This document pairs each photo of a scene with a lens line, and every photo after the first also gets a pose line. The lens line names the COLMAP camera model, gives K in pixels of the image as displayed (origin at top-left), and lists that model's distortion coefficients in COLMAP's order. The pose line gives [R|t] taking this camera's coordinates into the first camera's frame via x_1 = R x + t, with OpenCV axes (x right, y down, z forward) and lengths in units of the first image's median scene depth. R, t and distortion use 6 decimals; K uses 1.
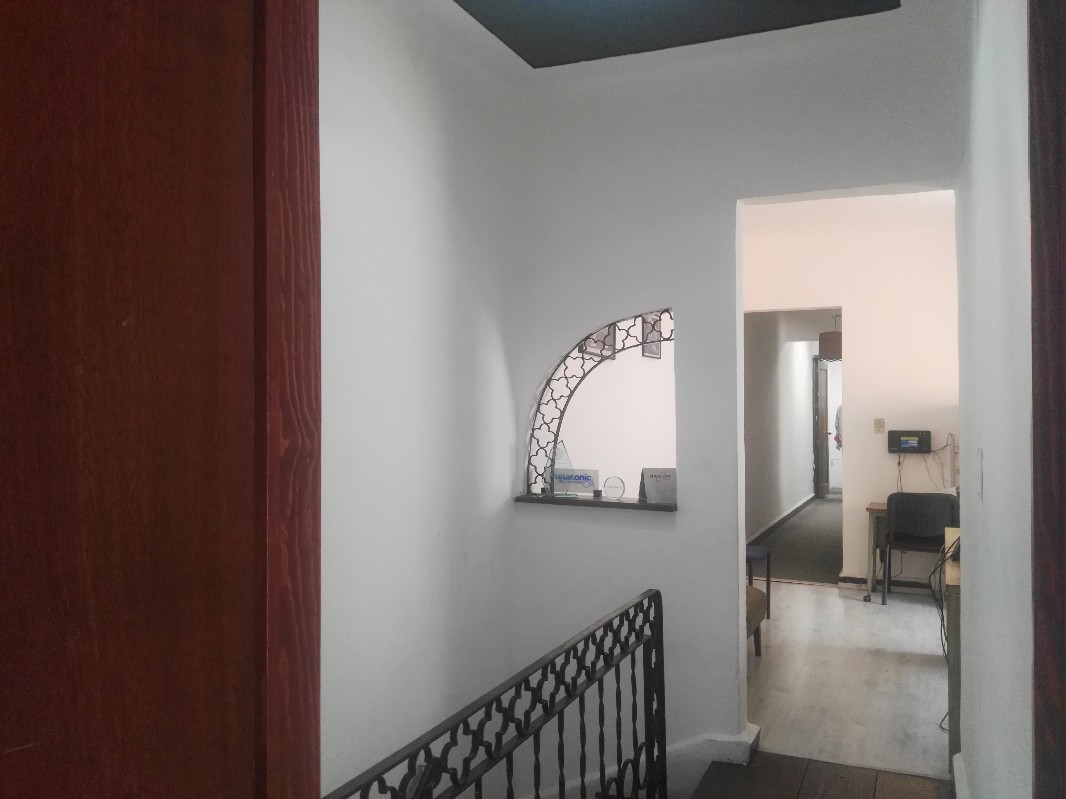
lens RADIAL K [[871.8, 0, 531.8], [0, 871.8, 406.9], [0, 0, 1]] dist [-0.010213, 0.001302]
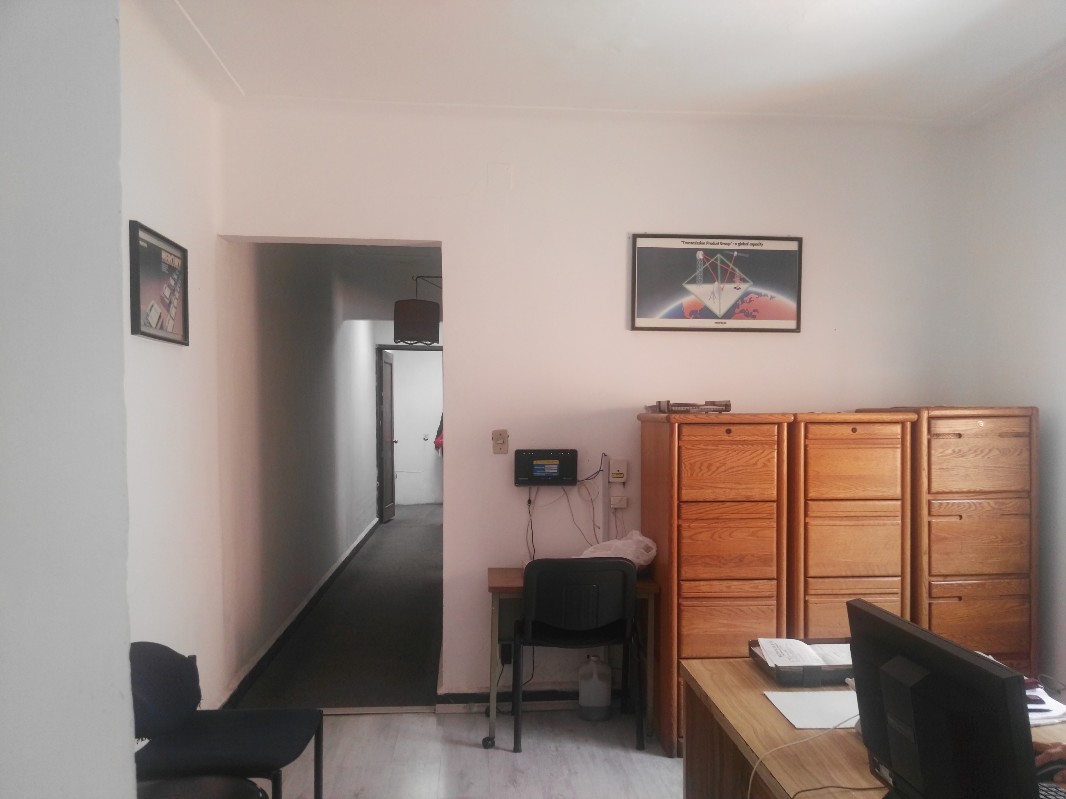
lens RADIAL K [[871.8, 0, 532.6], [0, 871.8, 407.1], [0, 0, 1]] dist [-0.010213, 0.001302]
pose [[0.876413, -0.001171, 0.481559, 0.126443], [0.001997, 0.999997, -0.001203, -0.001791], [-0.481556, 0.002016, 0.876413, 0.456899]]
